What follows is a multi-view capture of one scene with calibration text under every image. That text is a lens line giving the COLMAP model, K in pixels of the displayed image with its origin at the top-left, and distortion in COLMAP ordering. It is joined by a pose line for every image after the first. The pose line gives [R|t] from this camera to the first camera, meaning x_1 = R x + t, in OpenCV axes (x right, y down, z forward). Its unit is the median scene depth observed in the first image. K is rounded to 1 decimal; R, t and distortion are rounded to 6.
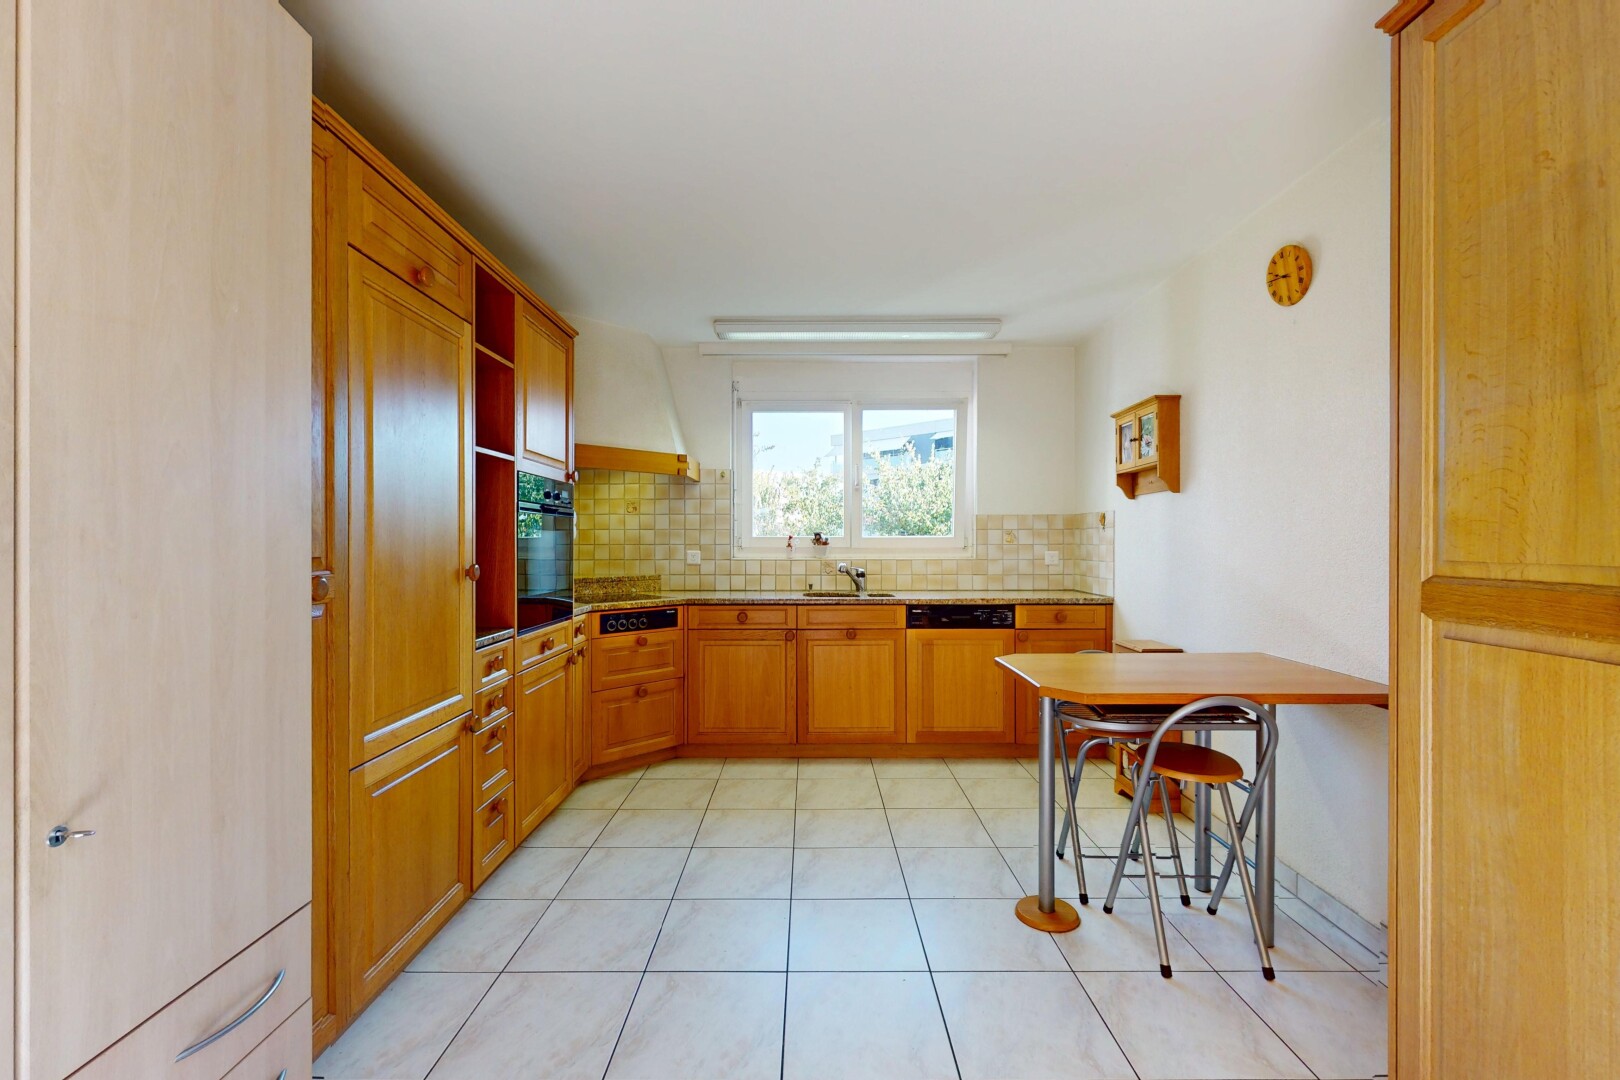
lens RADIAL K [[702.1, 0, 808.7], [0, 702.1, 542.1], [0, 0, 1]] dist [0.000723, -0.000260]
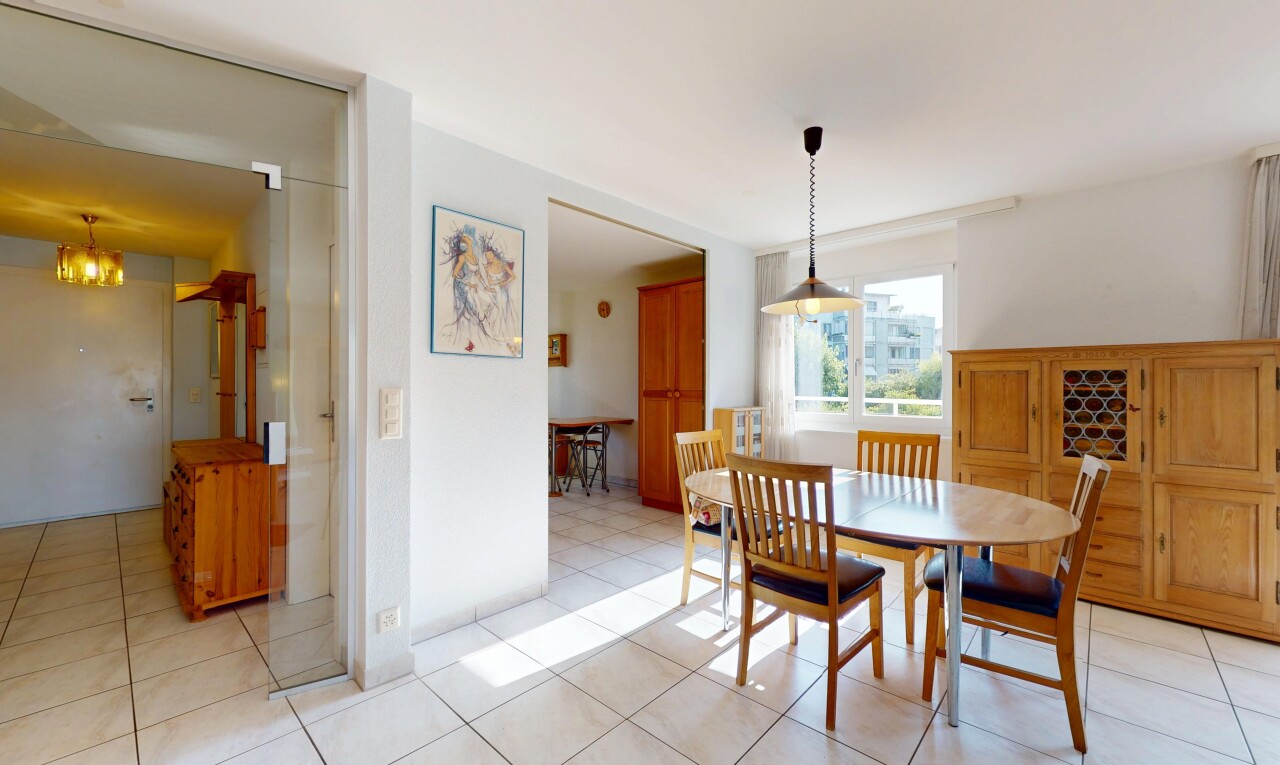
lens RADIAL K [[497.0, 0, 638.9], [0, 497.0, 384.0], [0, 0, 1]] dist [0.000269, 0.000042]
pose [[0.680232, 0.000649, 0.732996, -1.437868], [-0.001806, 0.999998, 0.000790, -0.002802], [-0.732994, -0.001861, 0.680232, -1.168948]]
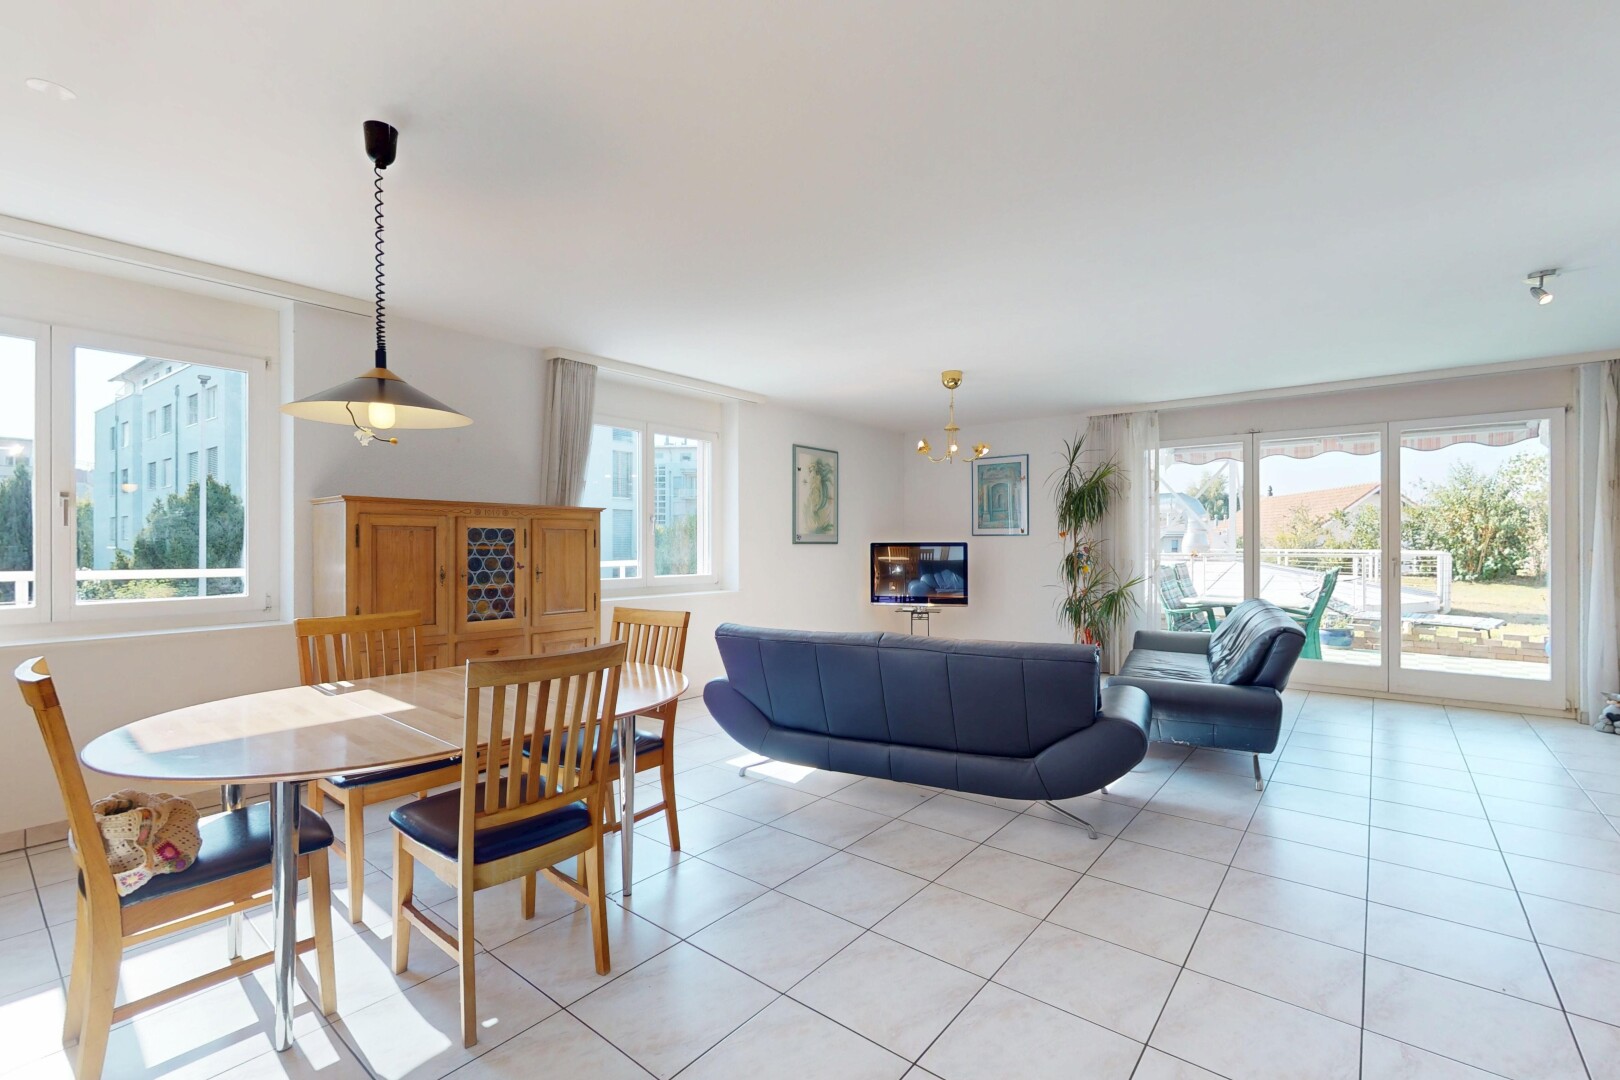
lens RADIAL K [[697.5, 0, 805.9], [0, 697.5, 547.2], [0, 0, 1]] dist [-0.005734, -0.000092]
pose [[-0.777257, -0.003264, 0.629175, -1.398481], [-0.000926, 0.999991, 0.004044, -0.000290], [-0.629182, 0.002561, -0.777254, -0.130265]]
